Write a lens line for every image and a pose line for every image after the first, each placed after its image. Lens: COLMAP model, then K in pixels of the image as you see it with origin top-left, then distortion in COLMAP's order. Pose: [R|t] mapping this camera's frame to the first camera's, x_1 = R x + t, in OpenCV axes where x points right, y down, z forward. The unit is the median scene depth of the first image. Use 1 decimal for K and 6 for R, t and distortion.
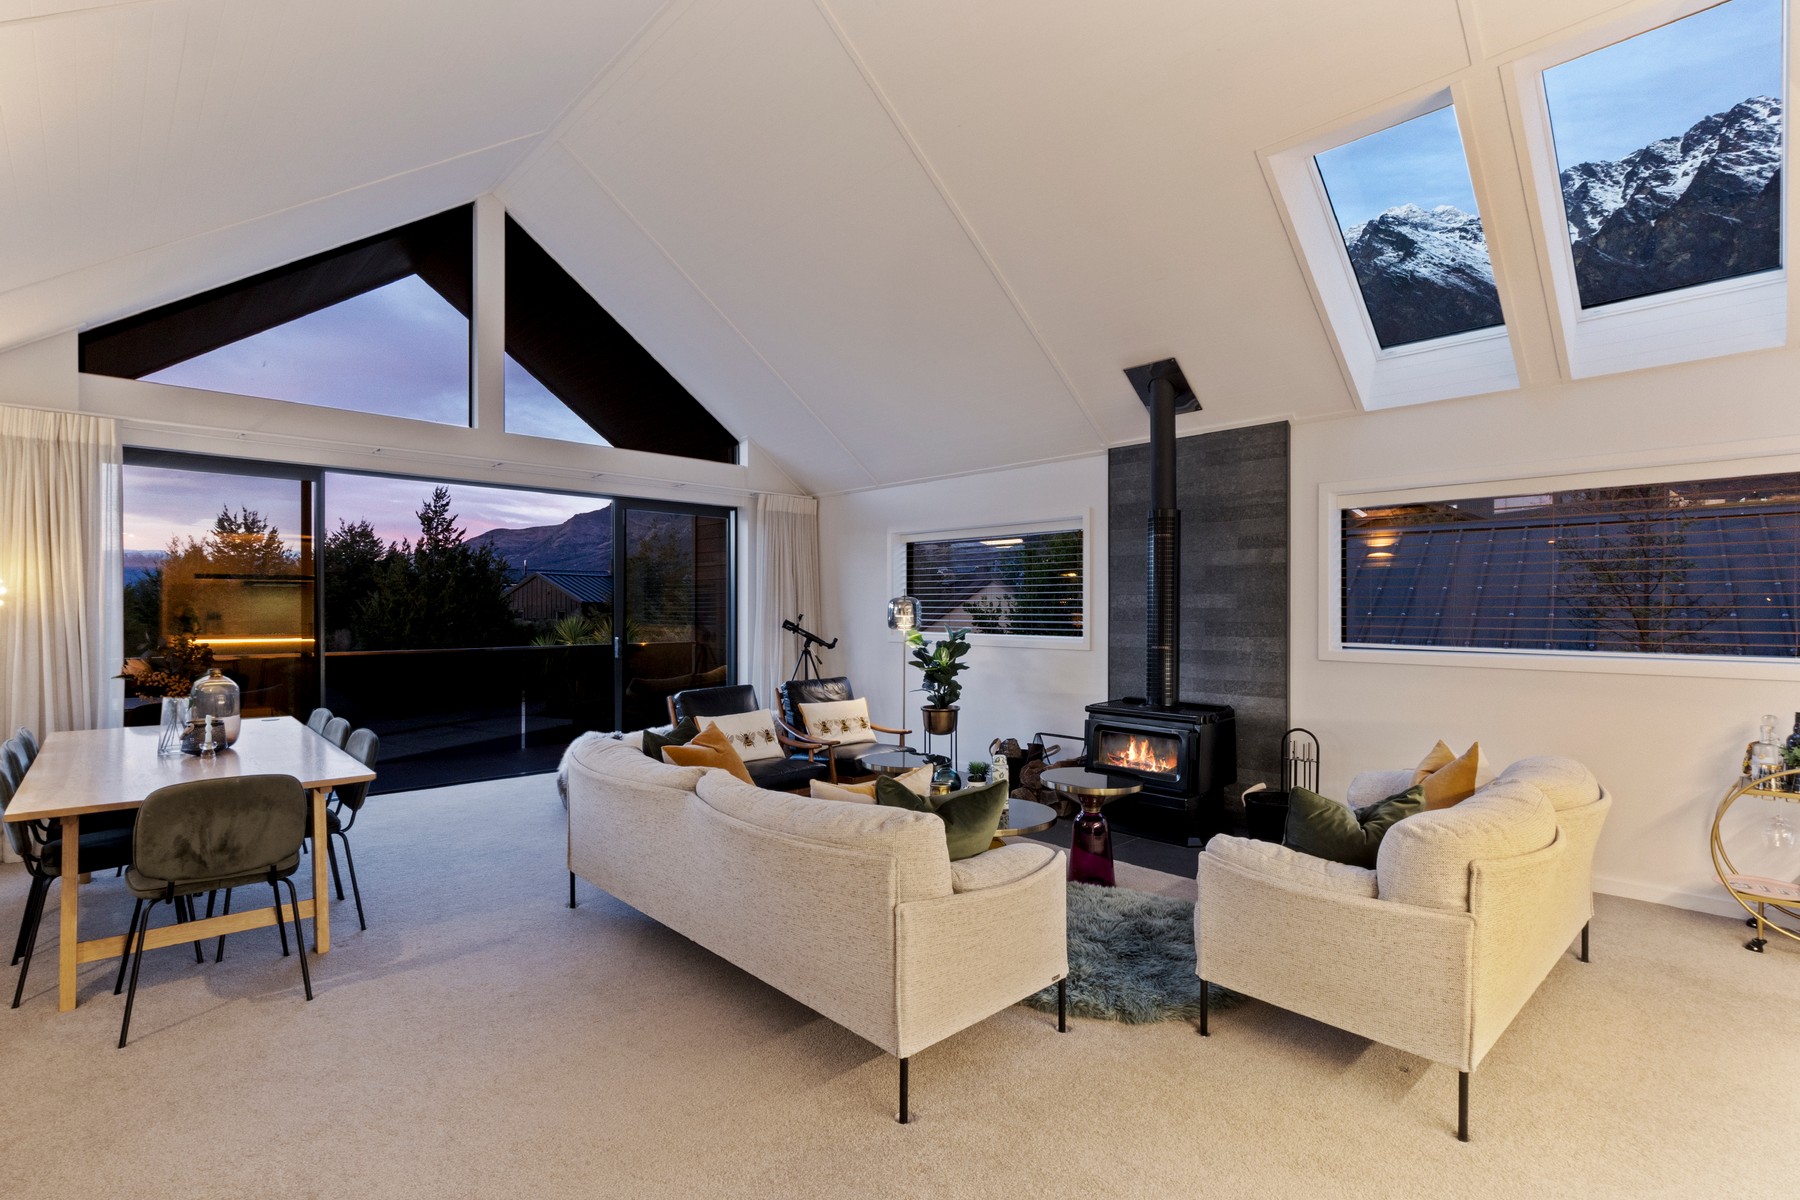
lens RADIAL K [[842.5, 0, 900.0], [0, 842.5, 600.0], [0, 0, 1]] dist [-0.002143, -0.000830]
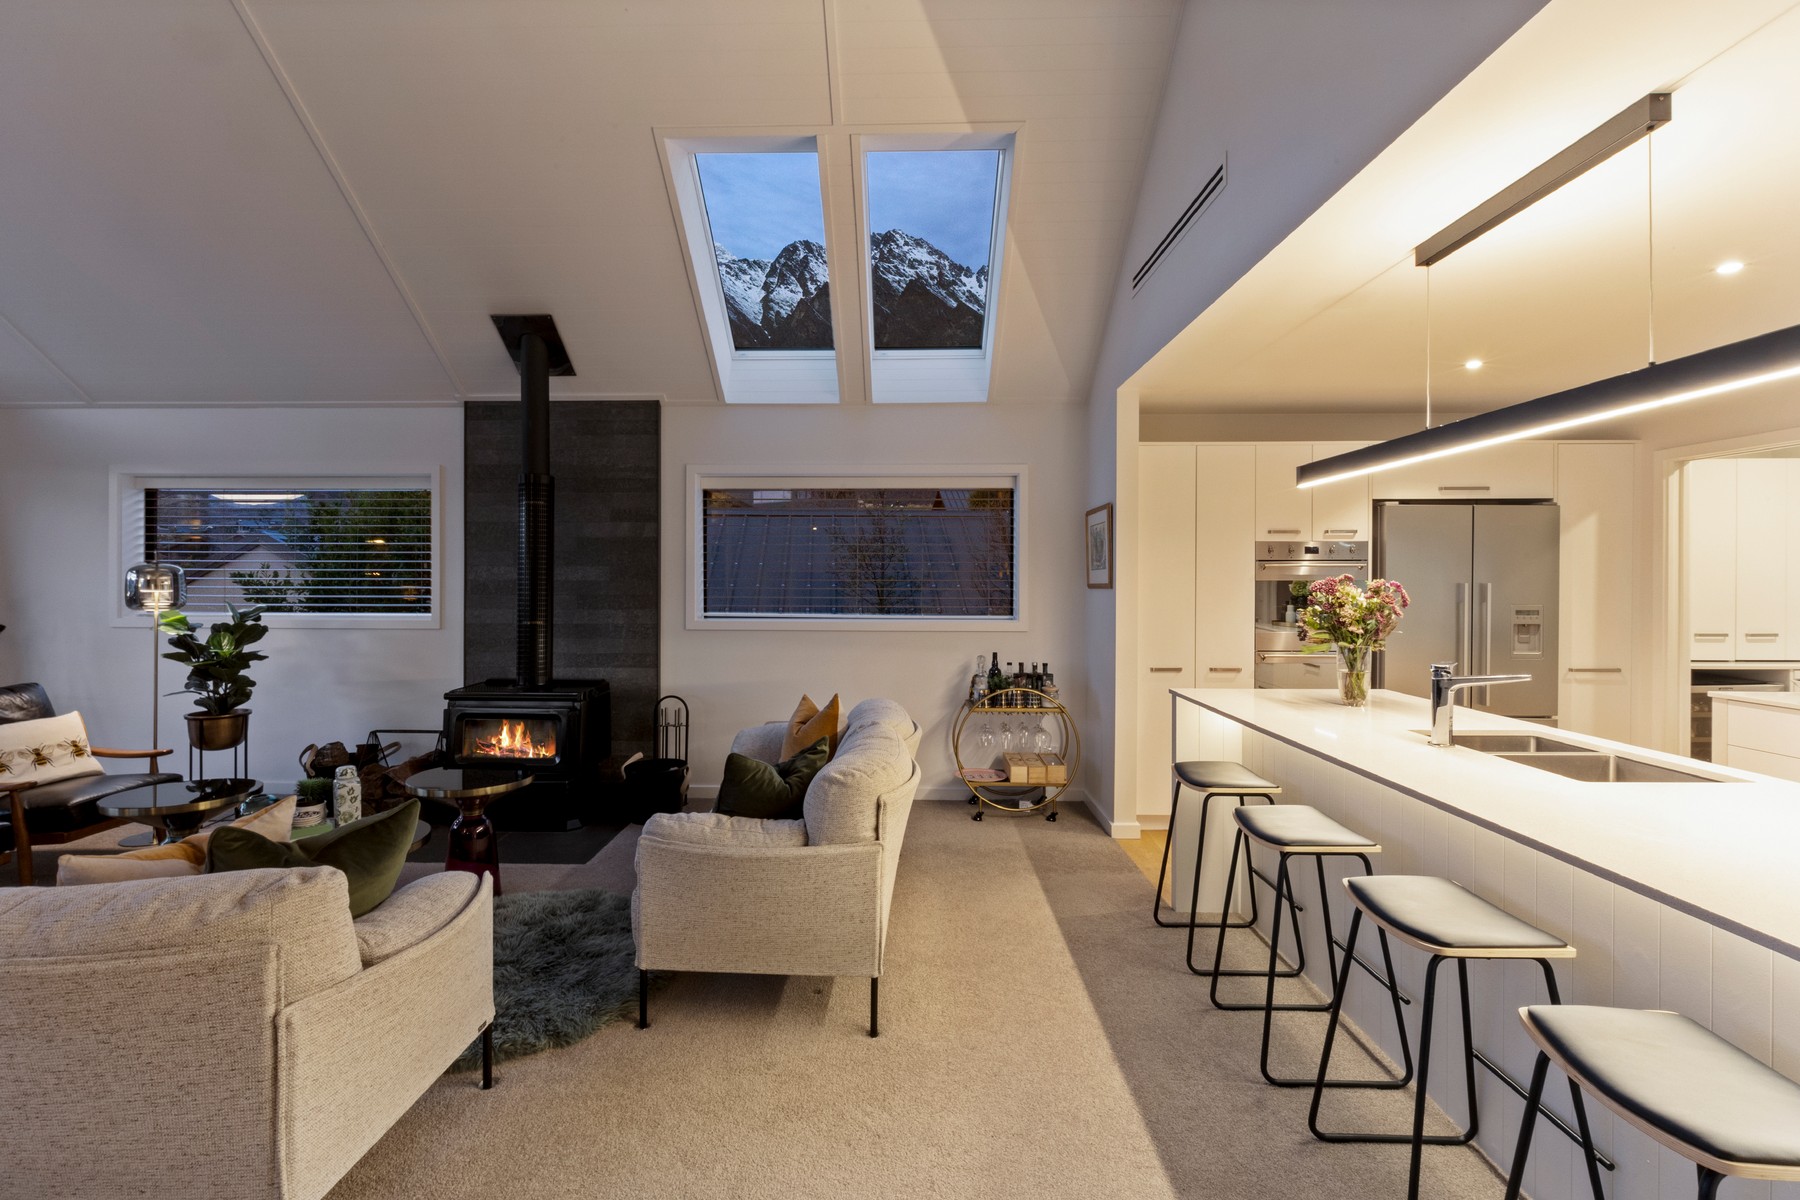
lens RADIAL K [[823.3, 0, 870.5], [0, 823.3, 575.0], [0, 0, 1]] dist [0.000579, -0.000433]
pose [[0.708519, 0.006106, 0.705666, -0.075095], [-0.008943, 0.999960, 0.000326, -0.000118], [-0.705635, -0.006542, 0.708545, 0.098839]]
